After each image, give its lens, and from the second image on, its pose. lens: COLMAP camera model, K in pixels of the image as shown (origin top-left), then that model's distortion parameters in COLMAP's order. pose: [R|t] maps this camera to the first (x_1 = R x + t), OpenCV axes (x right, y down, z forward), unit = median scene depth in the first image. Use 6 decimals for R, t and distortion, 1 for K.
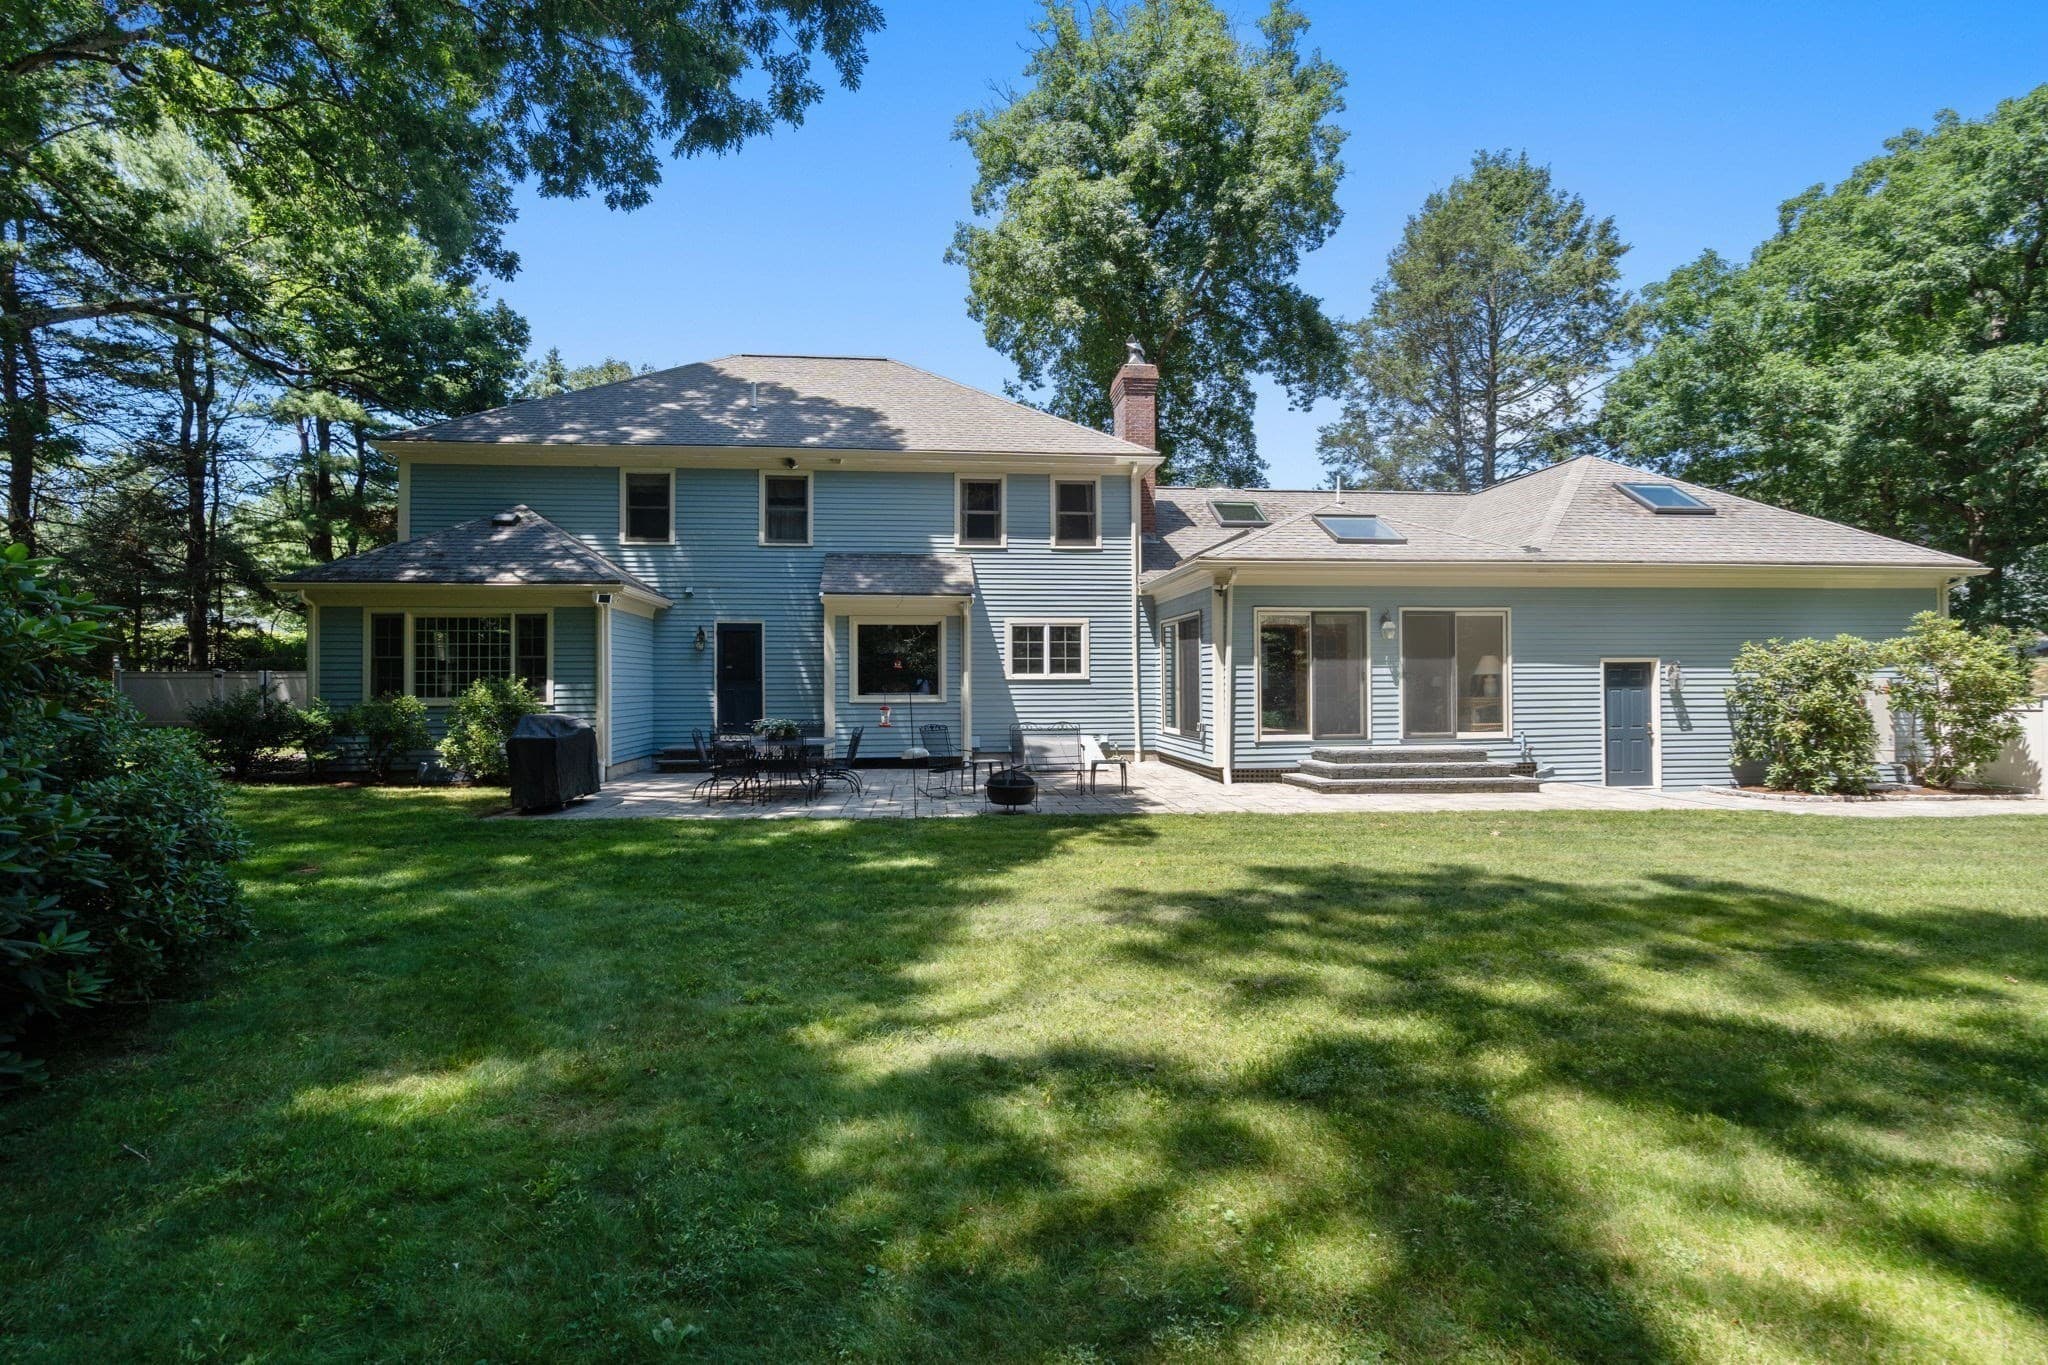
lens RADIAL K [[973.6, 0, 1018.5], [0, 973.6, 711.7], [0, 0, 1]] dist [-0.002669, 0.000204]
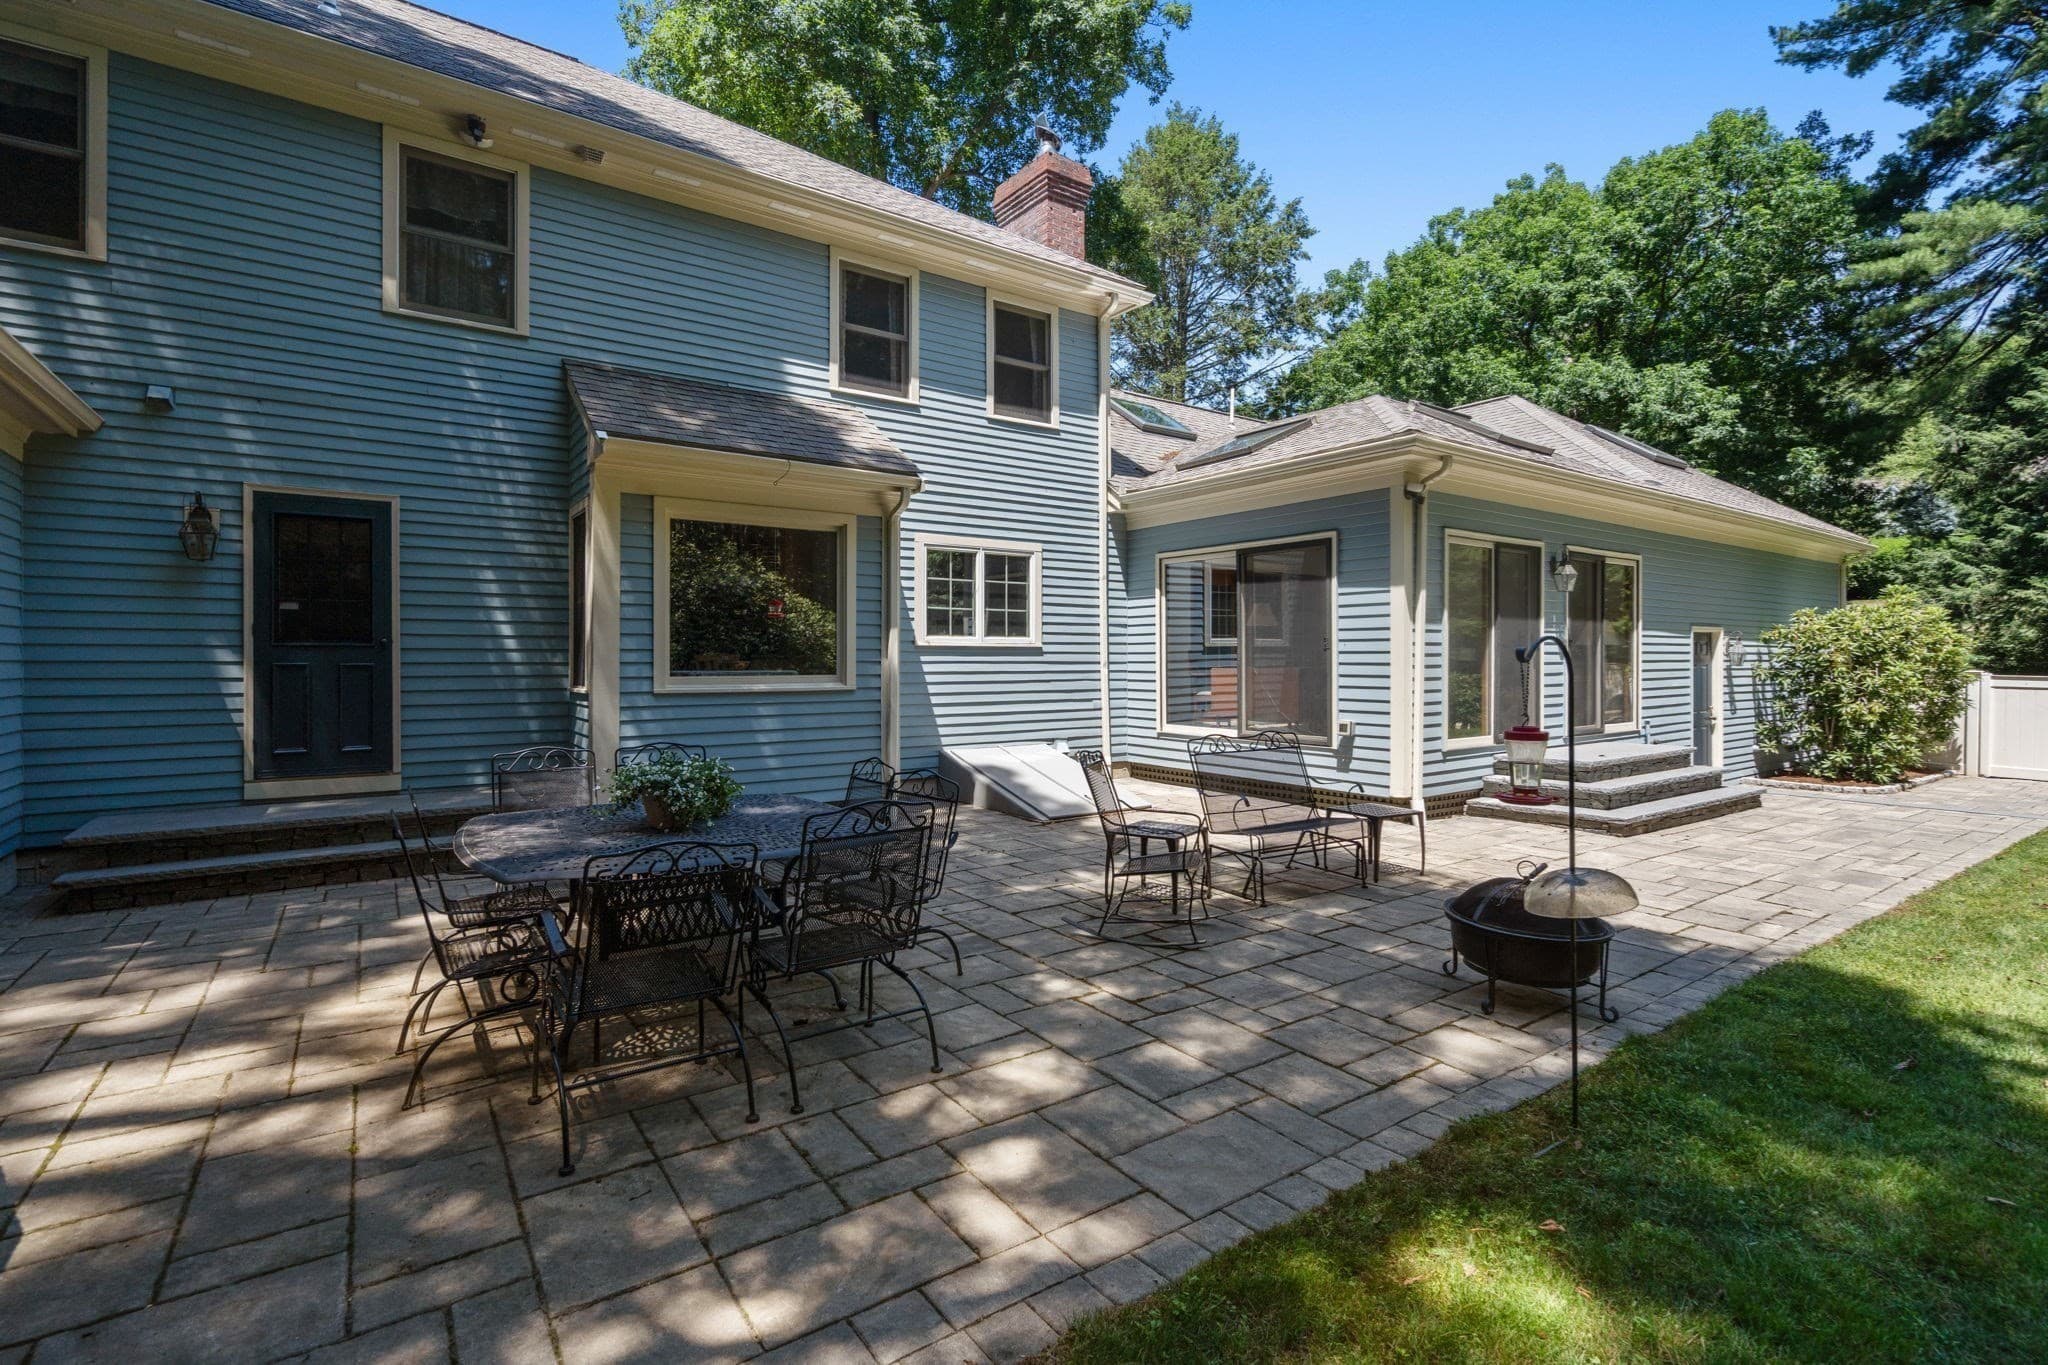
lens RADIAL K [[945.8, 0, 1024.0], [0, 945.8, 682.5], [0, 0, 1]] dist [-0.004566, -0.000020]
pose [[0.865504, -0.007398, 0.500847, -0.226579], [0.009856, 0.999949, -0.002261, -0.010645], [-0.500805, 0.006893, 0.865533, 0.509526]]
